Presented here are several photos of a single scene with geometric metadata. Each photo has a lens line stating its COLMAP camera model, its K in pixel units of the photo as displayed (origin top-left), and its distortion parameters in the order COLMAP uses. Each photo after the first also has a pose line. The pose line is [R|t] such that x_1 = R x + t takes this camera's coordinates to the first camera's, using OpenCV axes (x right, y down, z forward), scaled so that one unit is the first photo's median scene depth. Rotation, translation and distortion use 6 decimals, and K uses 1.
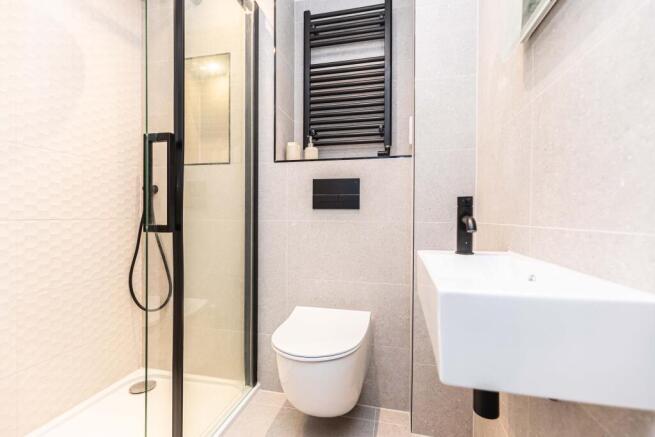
lens RADIAL K [[300.4, 0, 325.4], [0, 300.4, 221.2], [0, 0, 1]] dist [-0.000232, -0.000003]
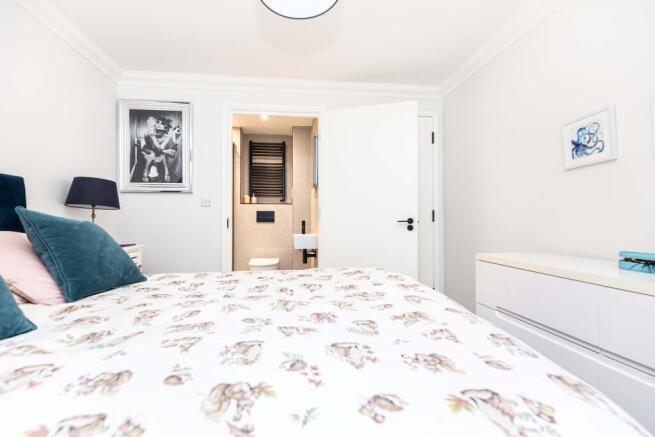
lens RADIAL K [[300.4, 0, 326.4], [0, 300.4, 221.2], [0, 0, 1]] dist [-0.000232, -0.000003]
pose [[0.934238, -0.004739, 0.356619, -0.389501], [0.009015, 0.999906, -0.010328, -0.016037], [-0.356536, 0.012864, 0.934193, -1.616571]]
